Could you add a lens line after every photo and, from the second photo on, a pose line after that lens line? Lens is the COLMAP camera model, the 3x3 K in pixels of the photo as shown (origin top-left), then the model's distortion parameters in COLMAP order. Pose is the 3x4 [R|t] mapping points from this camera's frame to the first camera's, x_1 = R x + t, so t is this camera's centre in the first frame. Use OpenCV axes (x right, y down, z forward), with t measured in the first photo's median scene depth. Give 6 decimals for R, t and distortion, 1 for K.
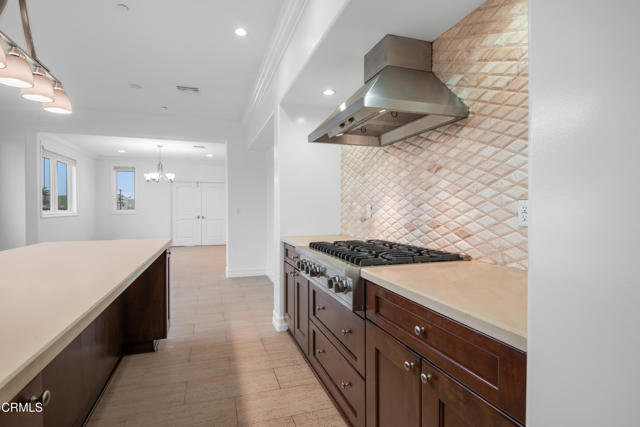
lens RADIAL K [[334.5, 0, 318.6], [0, 334.5, 212.2], [0, 0, 1]] dist [-0.001882, -0.002310]
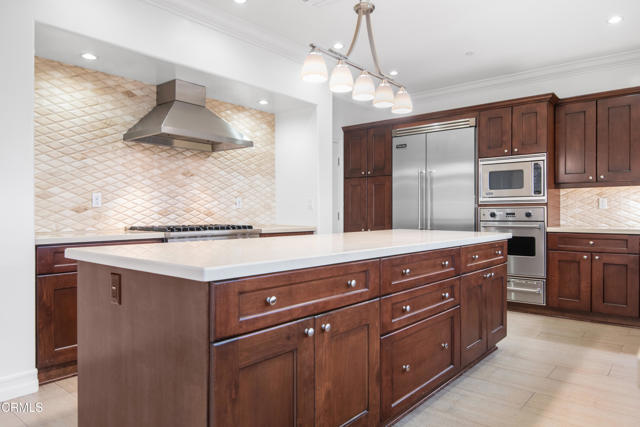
lens RADIAL K [[441.4, 0, 321.8], [0, 441.4, 212.5], [0, 0, 1]] dist [0.025376, 0.000779]
pose [[-0.541692, -0.005990, 0.840556, -1.741559], [0.005412, 0.999929, 0.010613, 0.030941], [-0.840560, 0.010298, -0.541621, 1.595947]]
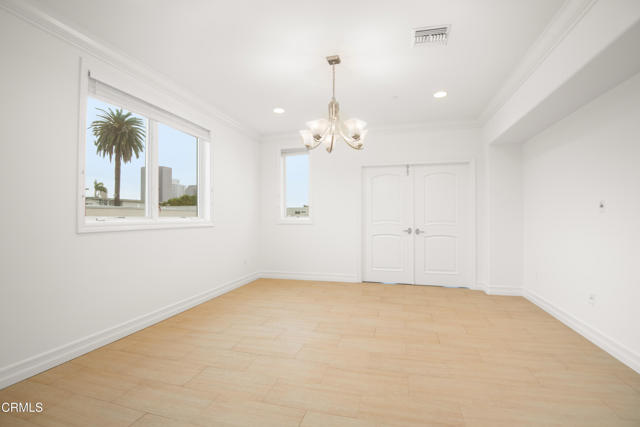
lens RADIAL K [[295.4, 0, 316.0], [0, 295.4, 214.1], [0, 0, 1]] dist [-0.029255, -0.001997]
pose [[0.833112, -0.006400, -0.553068, -1.111229], [-0.006436, 0.999753, -0.021262, -0.004622], [0.553067, 0.021273, 0.832865, 2.611219]]
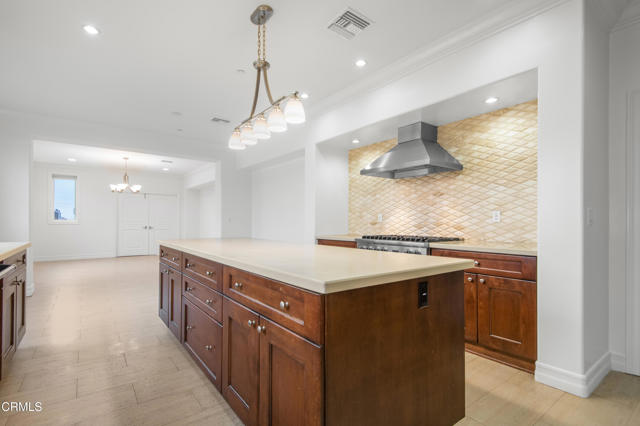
lens RADIAL K [[310.0, 0, 317.4], [0, 310.0, 223.6], [0, 0, 1]] dist [0.022220, 0.000572]
pose [[0.945276, 0.001847, 0.326265, -0.863170], [0.000184, 0.999981, -0.006195, 0.045150], [-0.326271, 0.005916, 0.945258, -0.427872]]
